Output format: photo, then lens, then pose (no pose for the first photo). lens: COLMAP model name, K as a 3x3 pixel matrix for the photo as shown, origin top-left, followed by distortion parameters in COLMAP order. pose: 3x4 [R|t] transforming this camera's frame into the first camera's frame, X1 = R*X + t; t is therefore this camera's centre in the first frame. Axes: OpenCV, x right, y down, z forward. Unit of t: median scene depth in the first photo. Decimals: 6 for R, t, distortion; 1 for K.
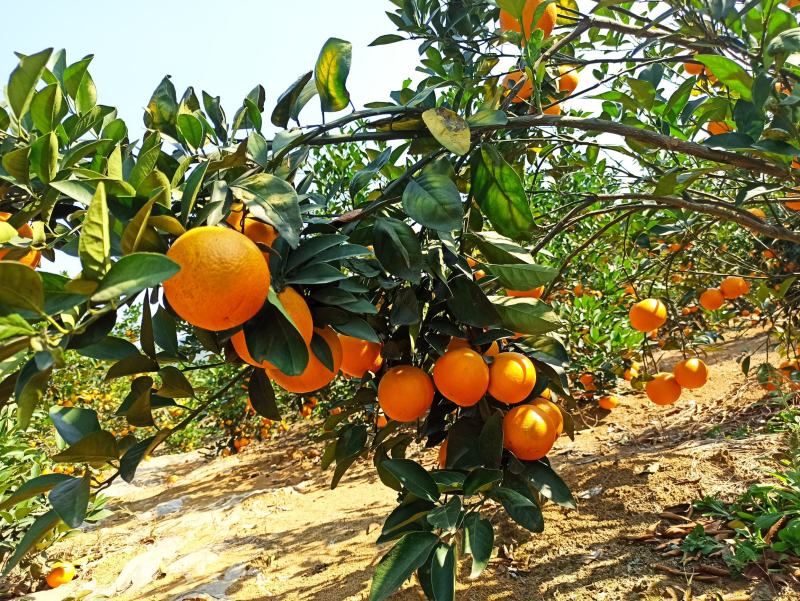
lens RADIAL K [[574.8, 0, 398.8], [0, 574.8, 301.5], [0, 0, 1]] dist [-0.000677, -0.001425]
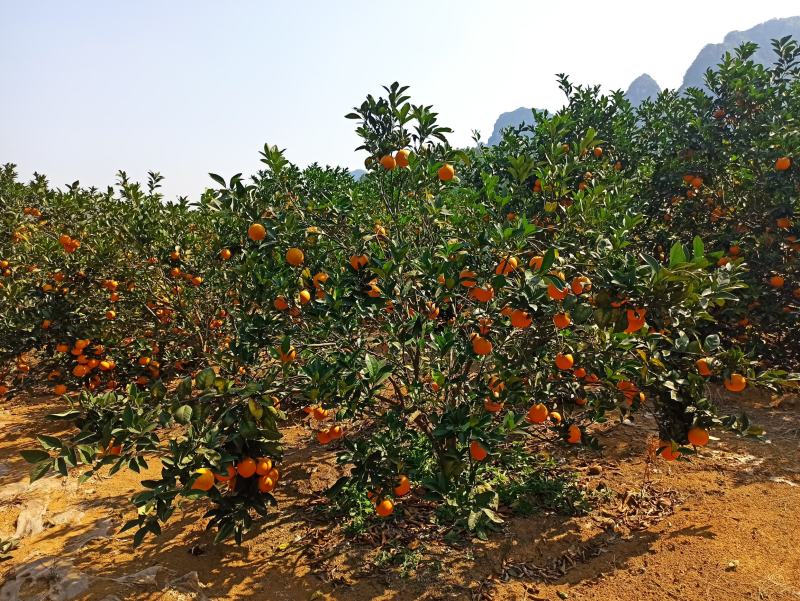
lens RADIAL K [[574.8, 0, 399.9], [0, 574.8, 299.4], [0, 0, 1]] dist [-0.000677, -0.001425]
pose [[0.888595, 0.105919, 0.446296, -0.446785], [-0.175398, 0.977492, 0.117238, -0.887290], [-0.423833, -0.182457, 0.887172, -1.339203]]
